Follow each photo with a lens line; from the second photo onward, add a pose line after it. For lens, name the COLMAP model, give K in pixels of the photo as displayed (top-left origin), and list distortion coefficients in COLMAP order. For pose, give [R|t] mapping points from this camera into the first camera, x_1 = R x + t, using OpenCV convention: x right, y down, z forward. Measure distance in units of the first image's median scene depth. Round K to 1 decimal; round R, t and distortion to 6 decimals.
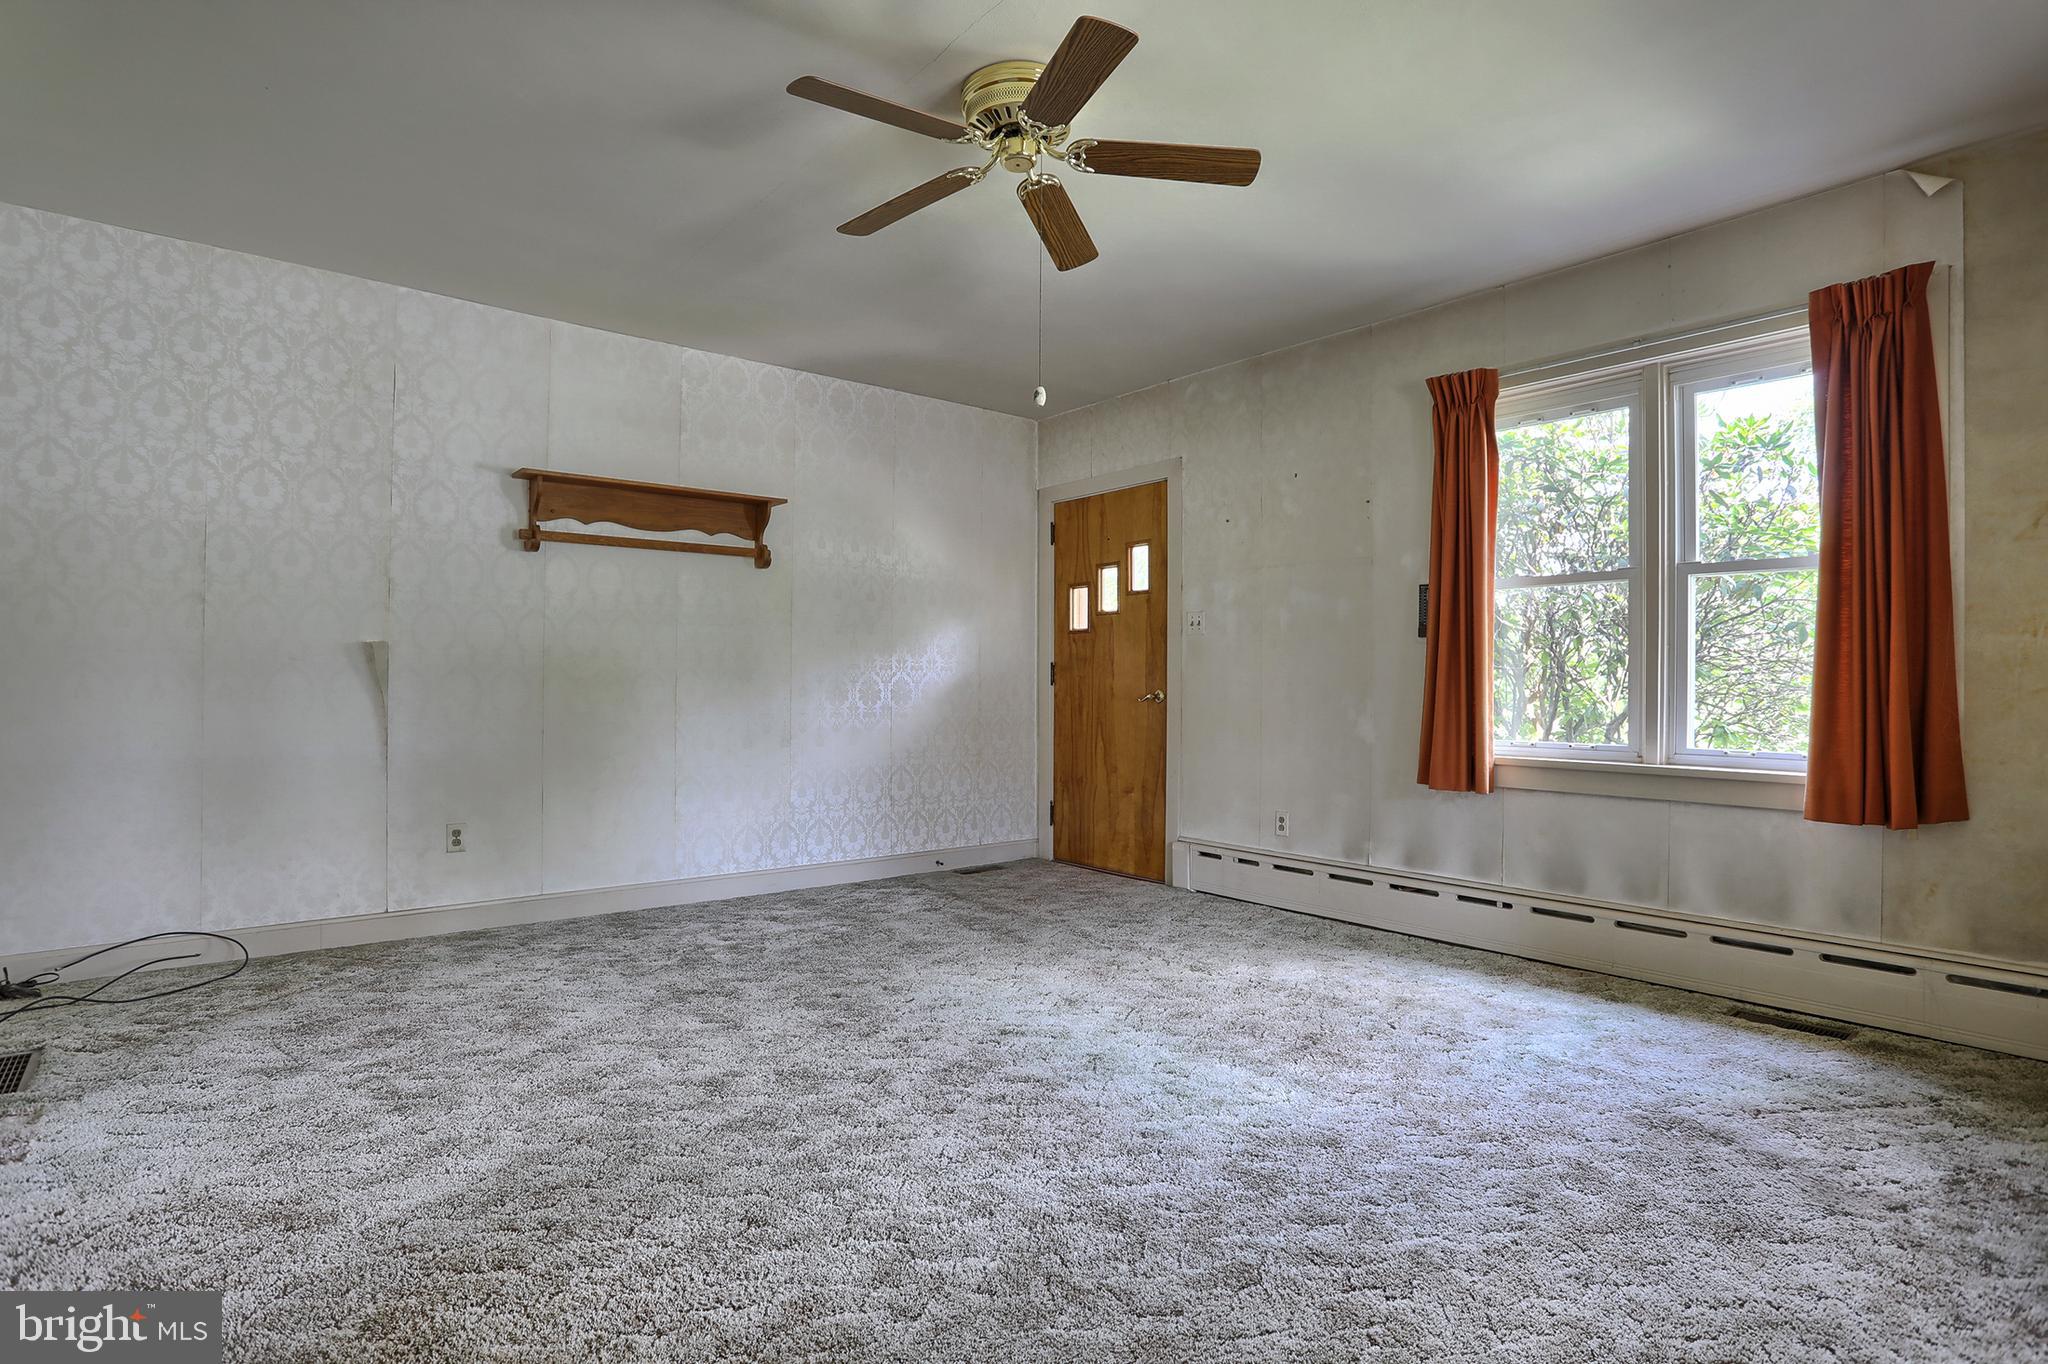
lens RADIAL K [[1022.0, 0, 1024.0], [0, 1022.0, 682.0], [0, 0, 1]] dist [-0.019448, 0.000371]
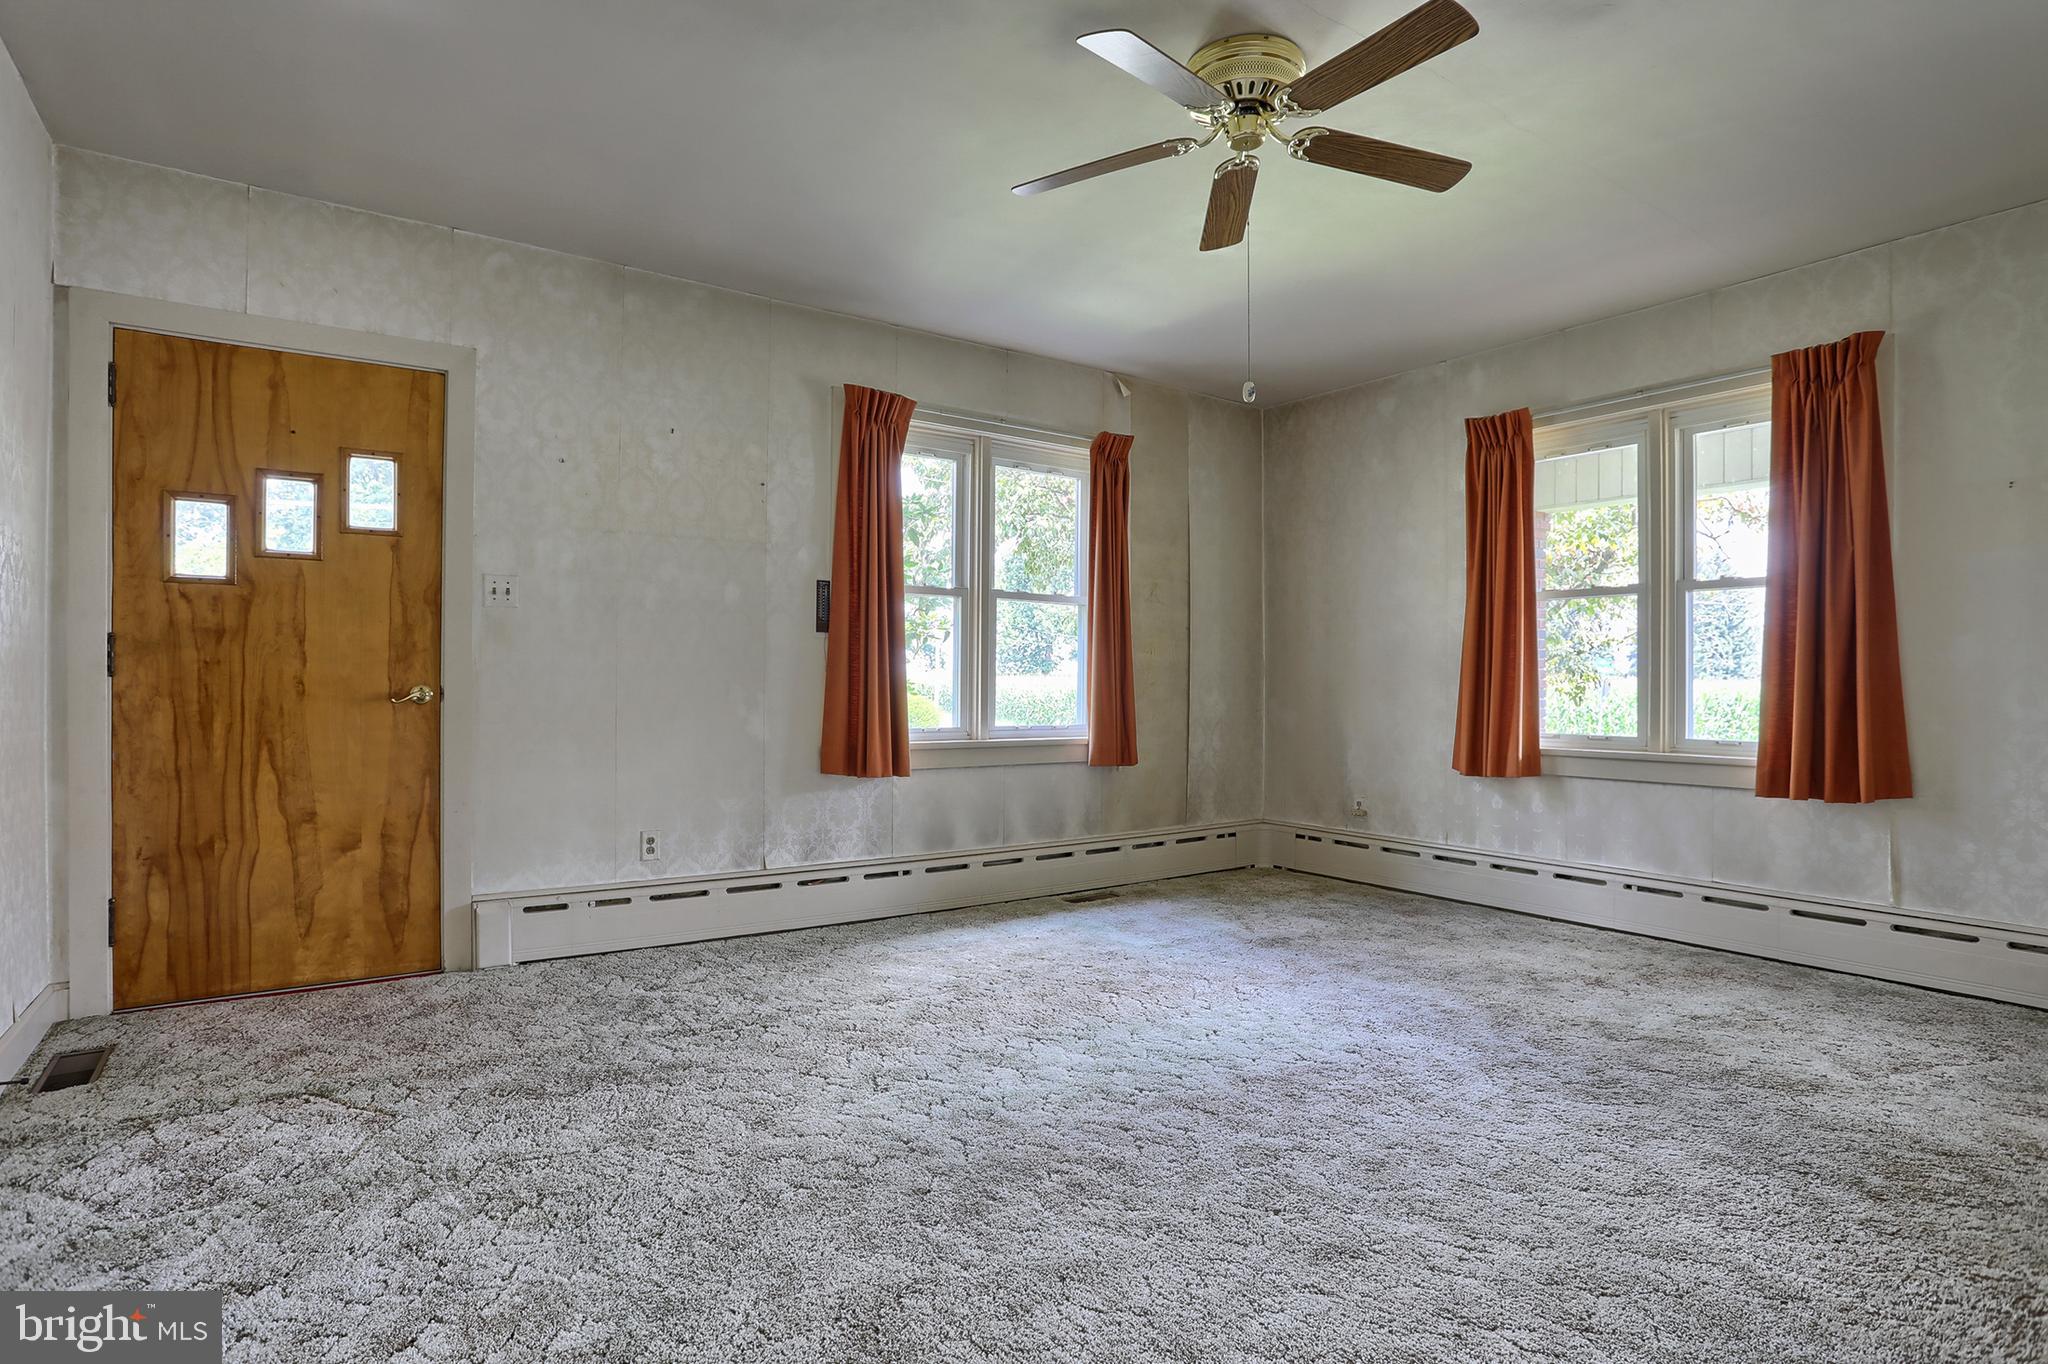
lens RADIAL K [[1058.7, 0, 1012.4], [0, 1058.7, 696.1], [0, 0, 1]] dist [-0.076858, 0.044615]
pose [[0.096834, -0.015801, 0.995175, -0.544307], [-0.010150, 0.999806, 0.016863, -0.000183], [-0.995249, -0.011733, 0.096655, 0.602031]]
